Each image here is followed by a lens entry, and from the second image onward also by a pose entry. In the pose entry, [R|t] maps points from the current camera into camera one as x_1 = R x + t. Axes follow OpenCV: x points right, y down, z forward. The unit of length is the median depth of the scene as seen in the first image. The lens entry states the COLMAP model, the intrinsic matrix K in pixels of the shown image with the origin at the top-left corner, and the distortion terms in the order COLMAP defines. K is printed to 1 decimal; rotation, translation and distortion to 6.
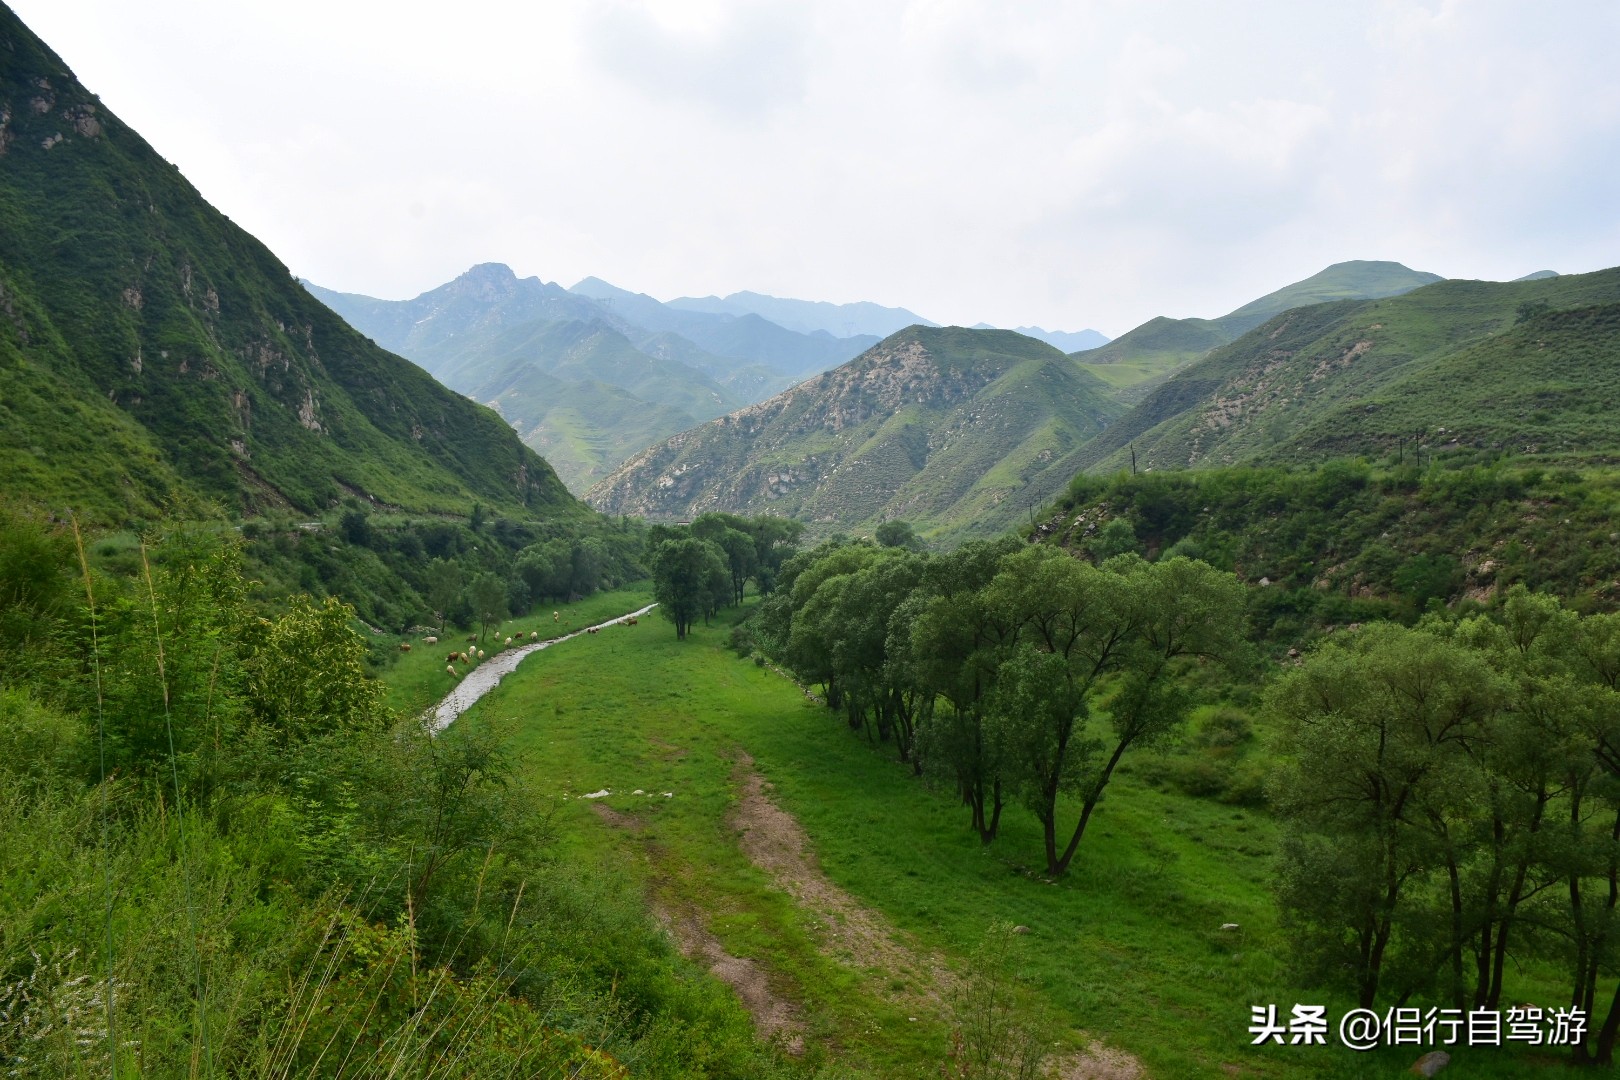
lens RADIAL K [[2006.1, 0, 811.5], [0, 2006.1, 541.4], [0, 0, 1]] dist [-0.022879, 0.000000]
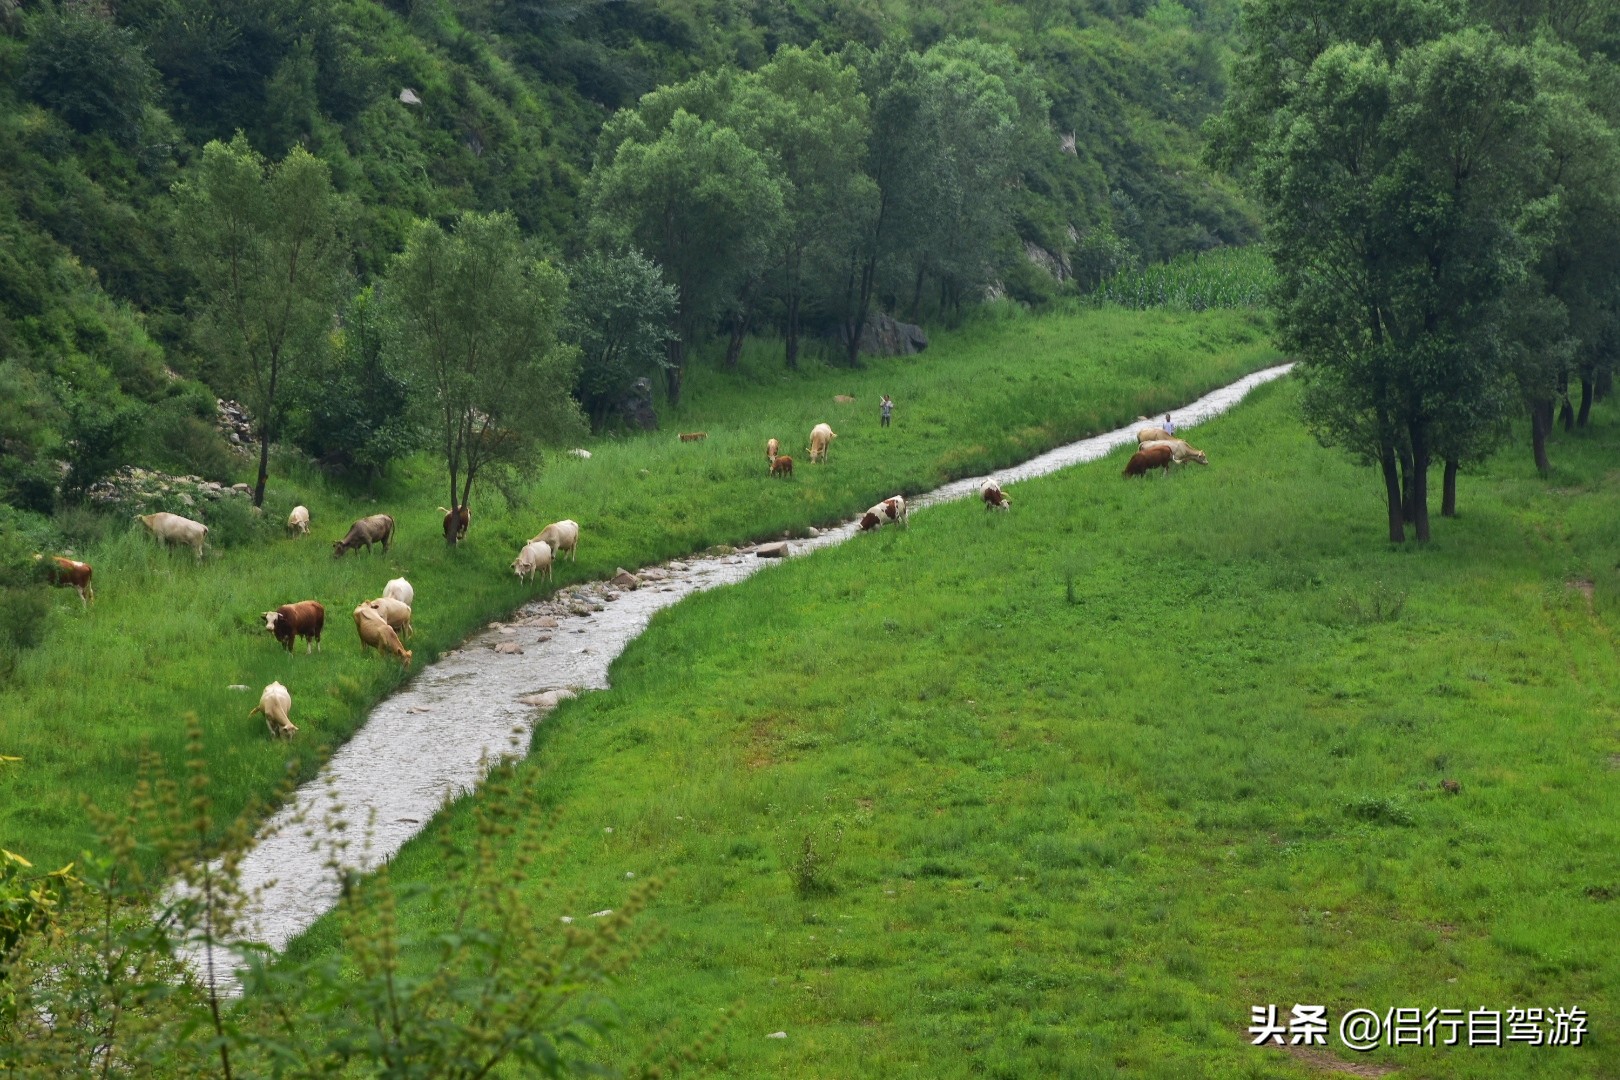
lens RADIAL K [[2006.1, 0, 809.8], [0, 2006.1, 537.5], [0, 0, 1]] dist [-0.022879, 0.000000]
pose [[0.988531, 0.004890, -0.150939, -0.094871], [0.003234, 0.998561, 0.053535, 0.037692], [0.150983, -0.053409, 0.987092, 0.795346]]
